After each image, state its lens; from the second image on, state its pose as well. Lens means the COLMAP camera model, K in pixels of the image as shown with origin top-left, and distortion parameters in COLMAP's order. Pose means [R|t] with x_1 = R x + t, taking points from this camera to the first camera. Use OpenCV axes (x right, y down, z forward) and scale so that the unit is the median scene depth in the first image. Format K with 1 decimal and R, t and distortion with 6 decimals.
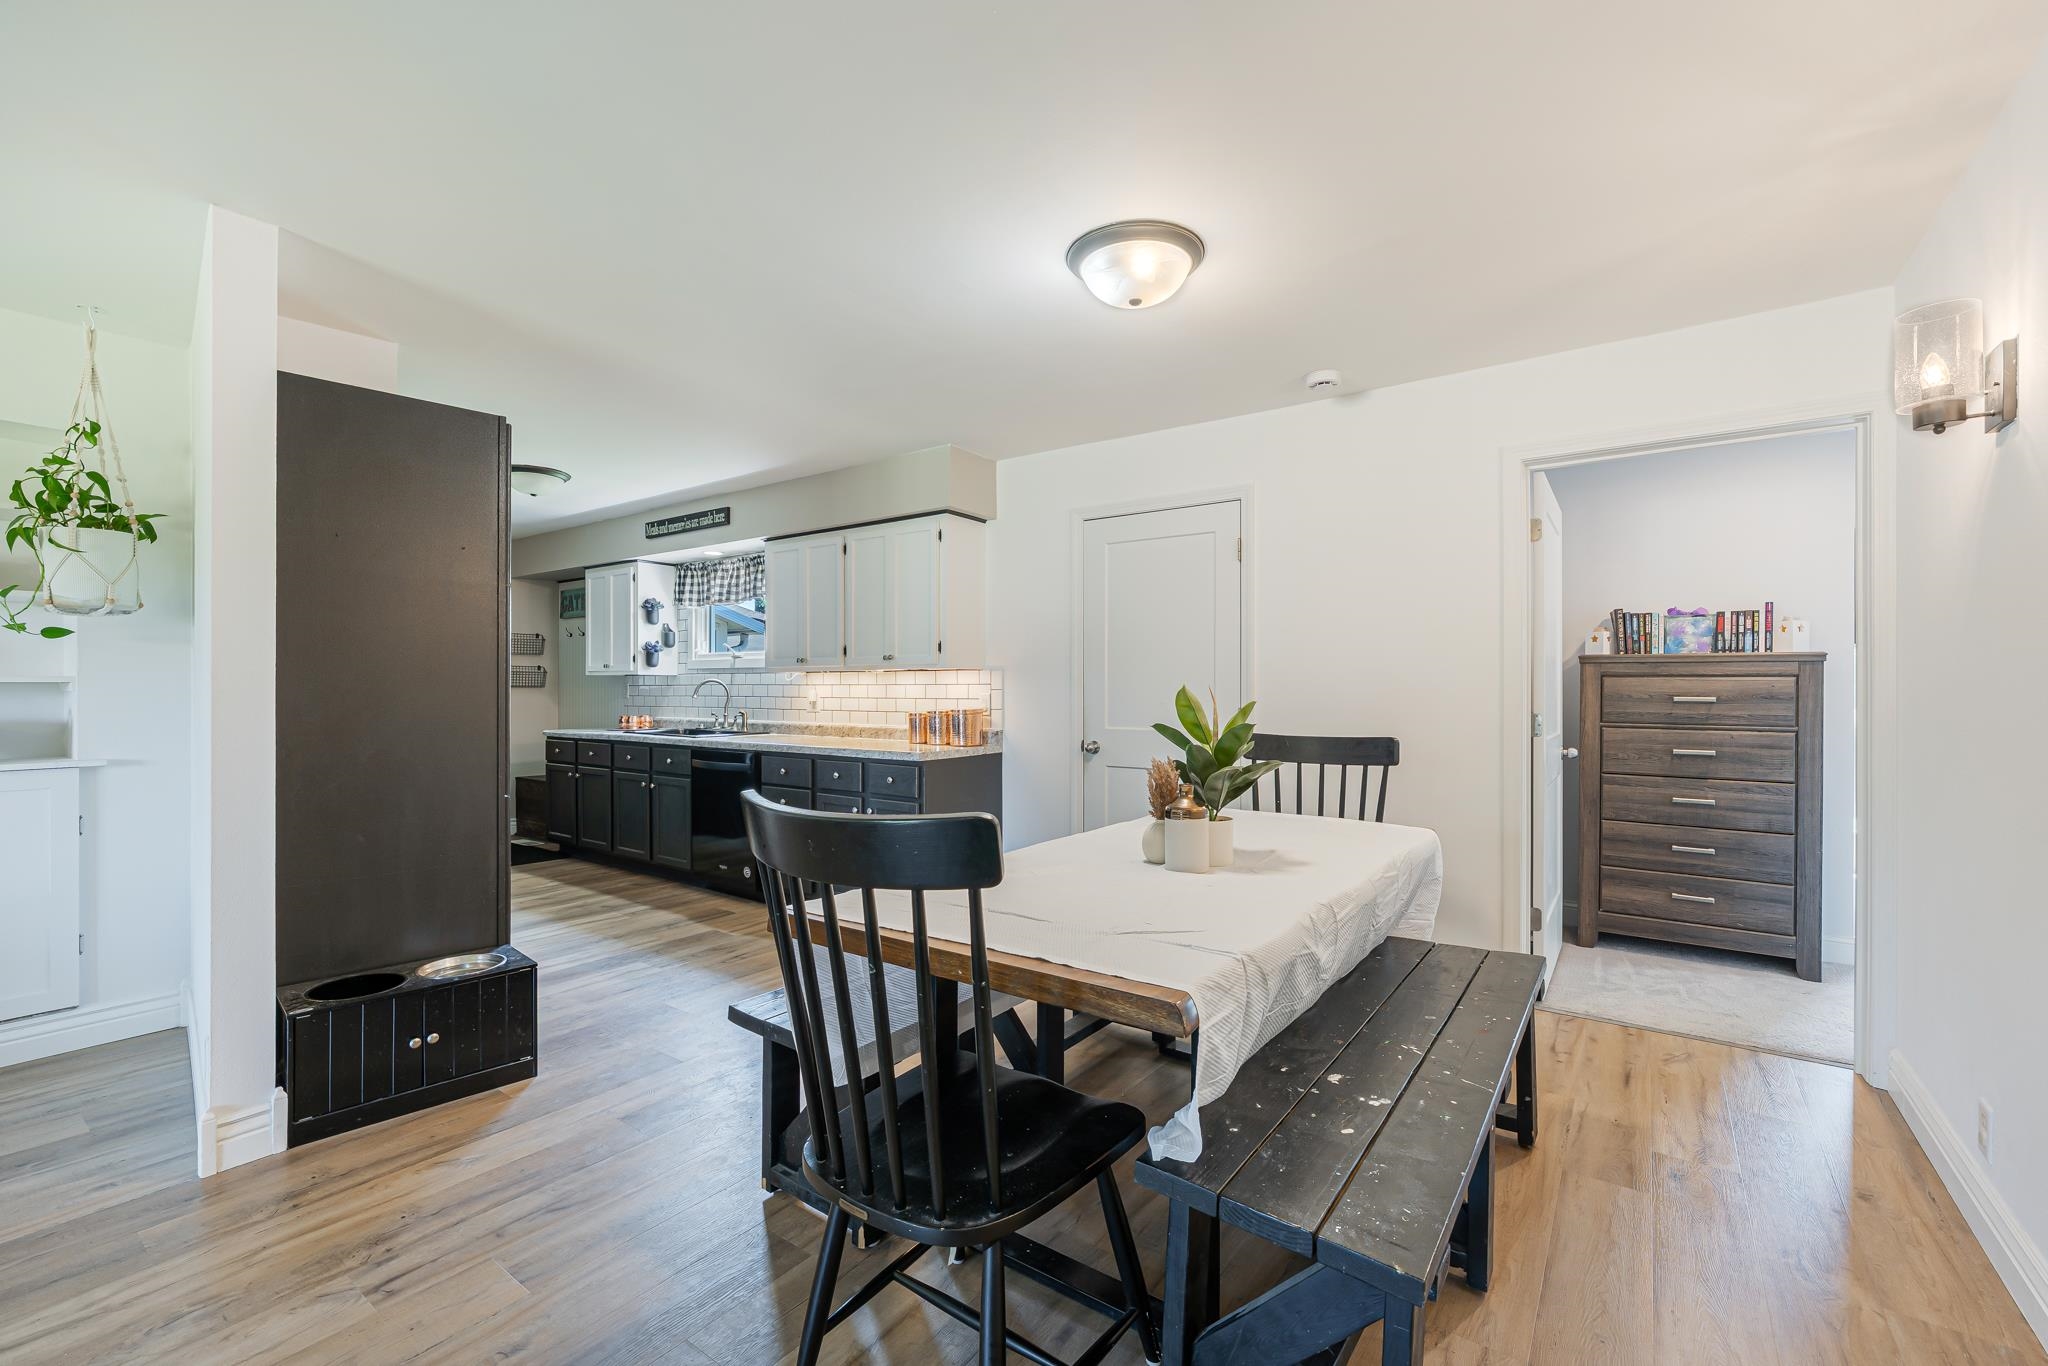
lens RADIAL K [[869.4, 0, 1043.9], [0, 869.4, 686.4], [0, 0, 1]] dist [0.004493, 0.000392]
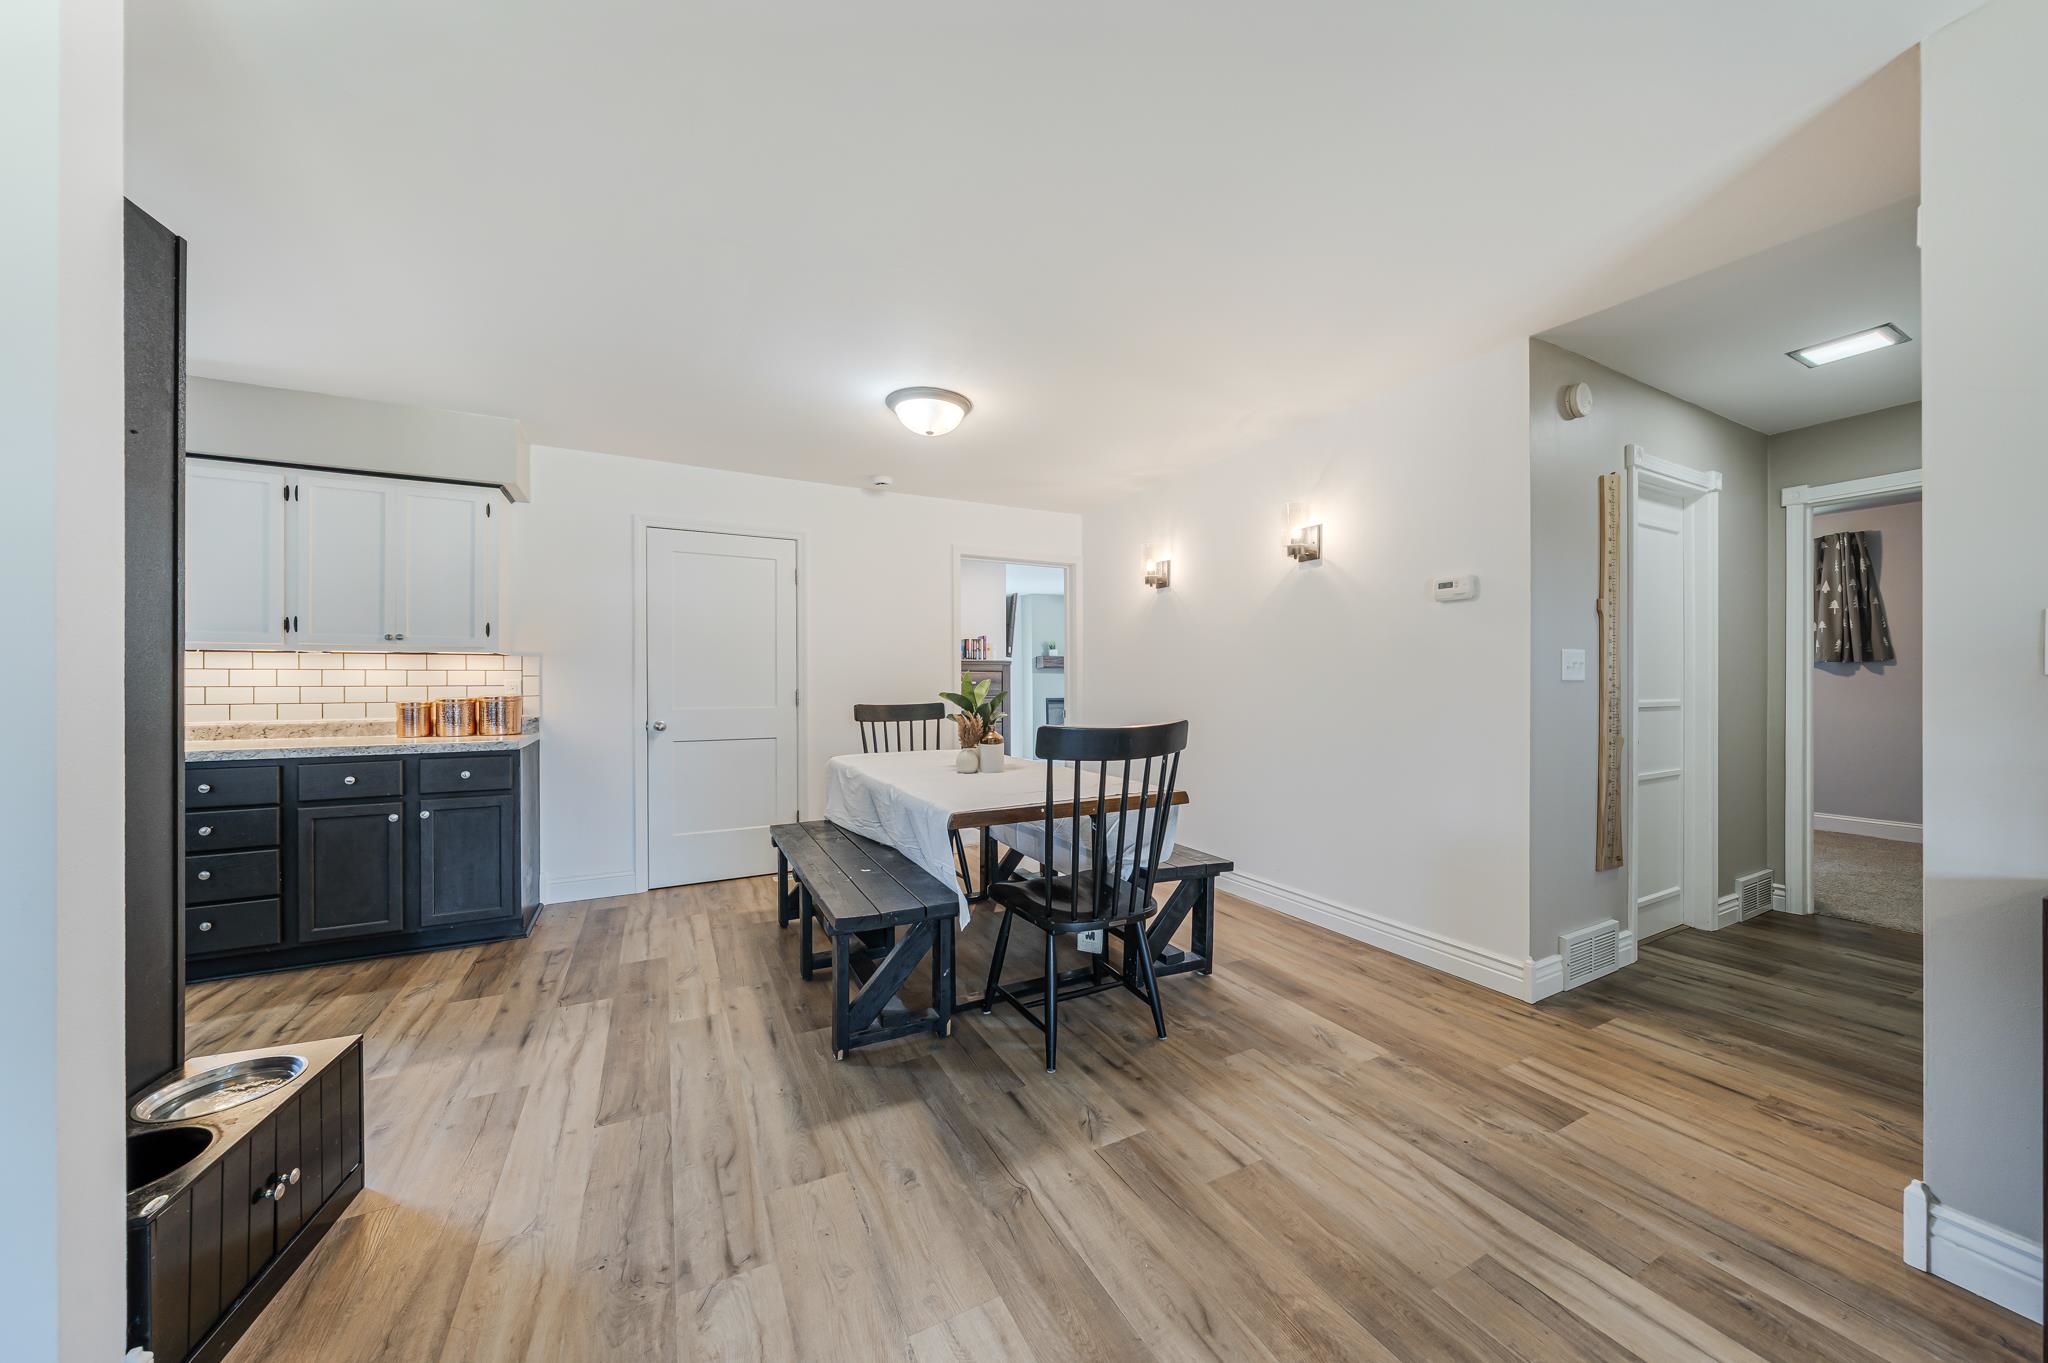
lens RADIAL K [[708.2, 0, 1026.1], [0, 708.2, 680.4], [0, 0, 1]] dist [-0.000811, 0.000176]
pose [[0.443727, 0.000792, 0.896162, -0.487046], [0.001451, 0.999998, -0.001602, 0.010112], [-0.896161, 0.002011, 0.443725, 0.126757]]
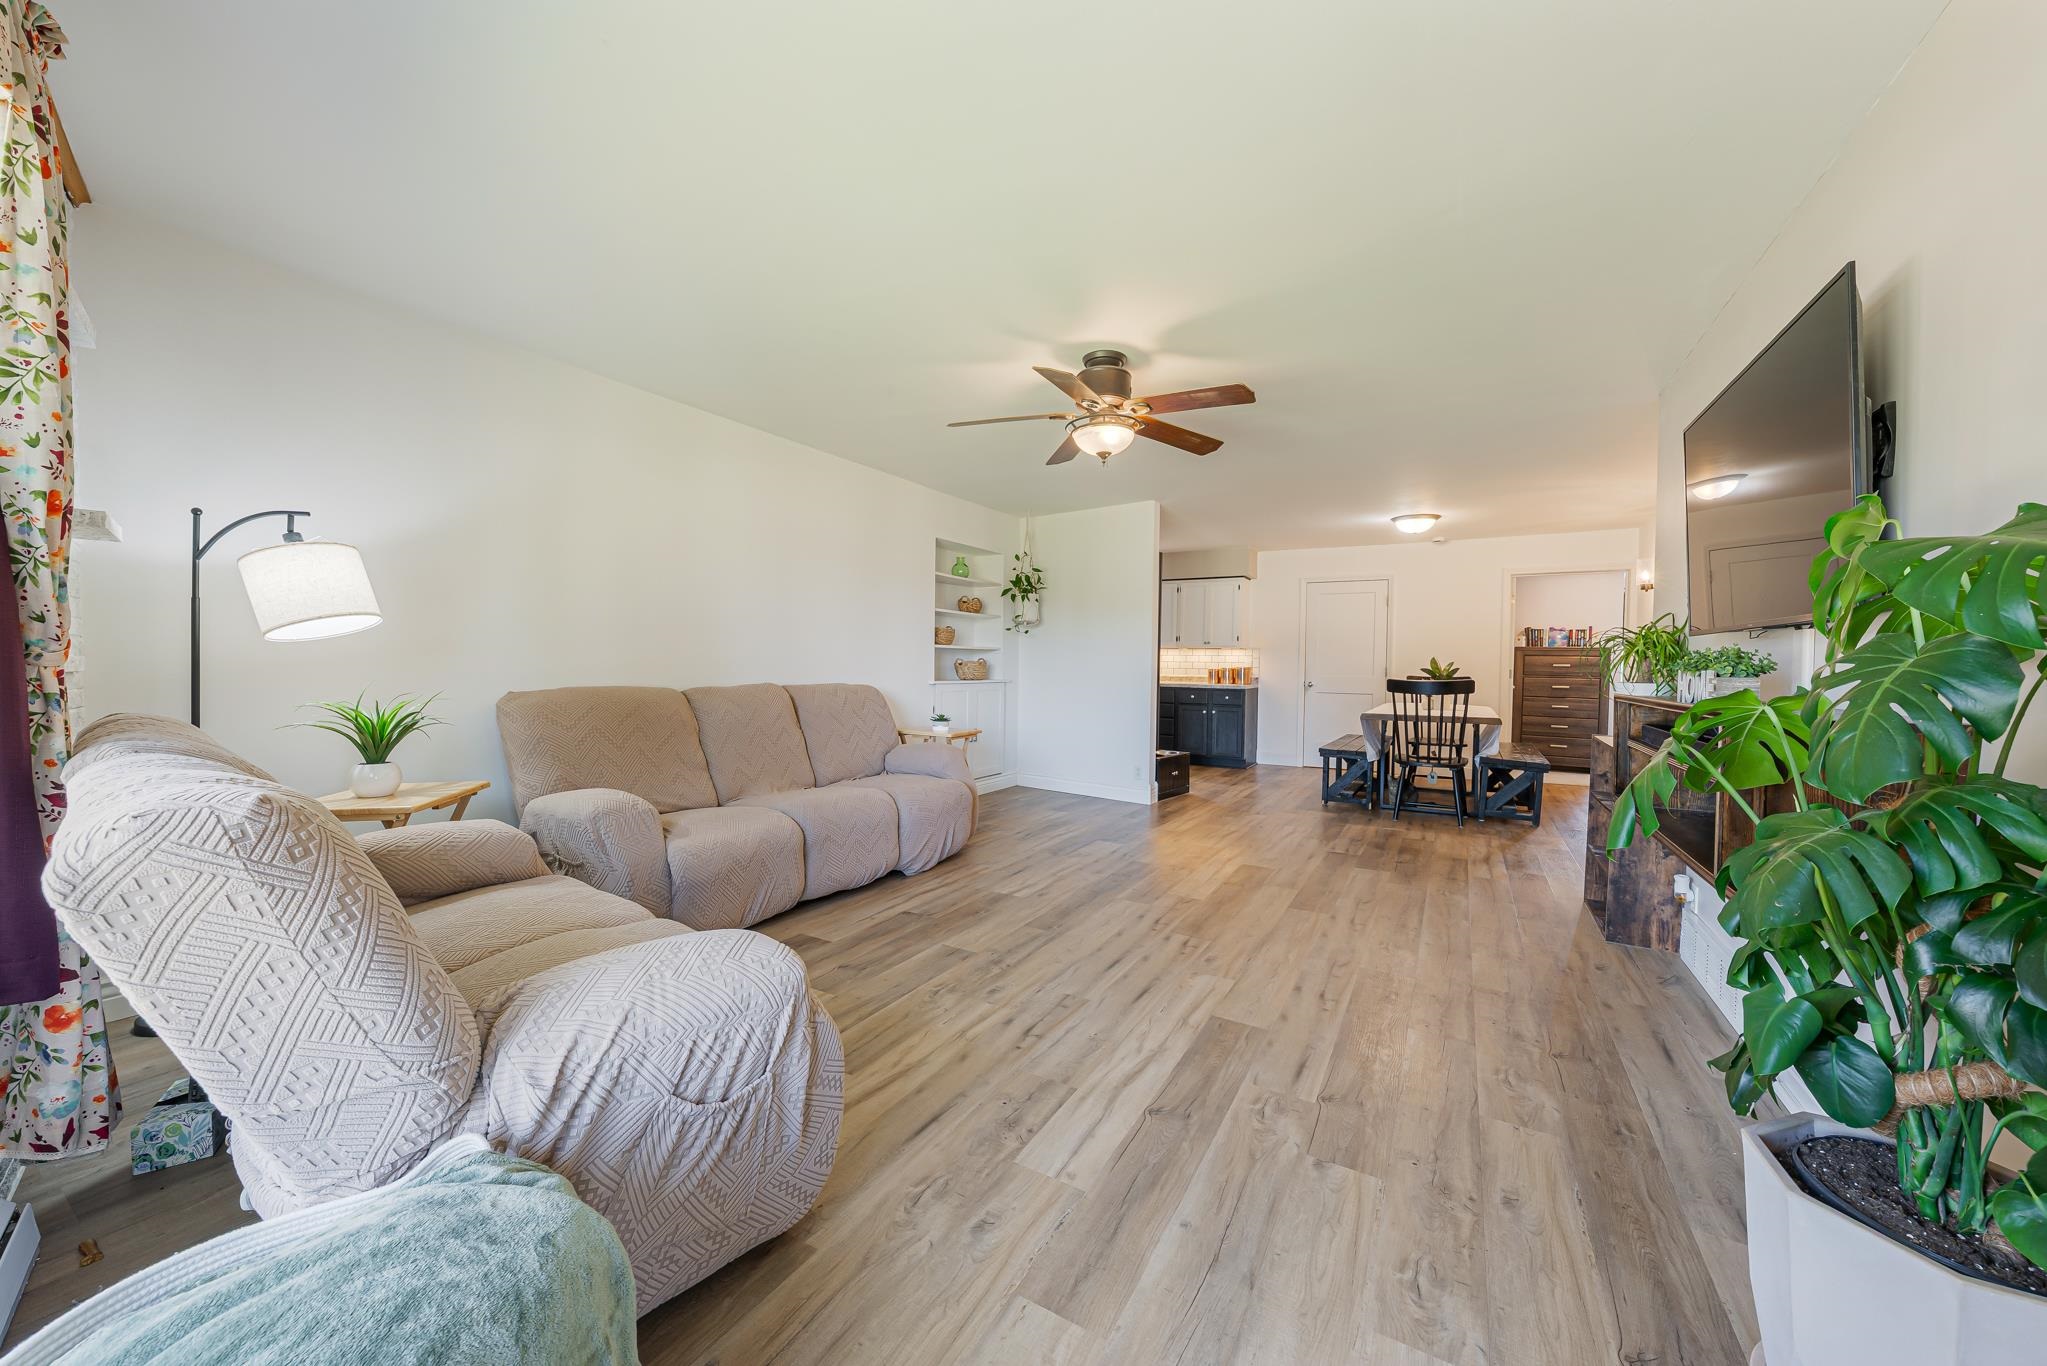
lens RADIAL K [[751.2, 0, 1020.8], [0, 751.2, 680.1], [0, 0, 1]] dist [-0.002993, -0.000375]
pose [[0.995220, 0.011149, 0.097022, -0.754327], [-0.013419, 0.999650, 0.022783, 0.021709], [-0.096734, -0.023976, 0.995021, -0.740738]]
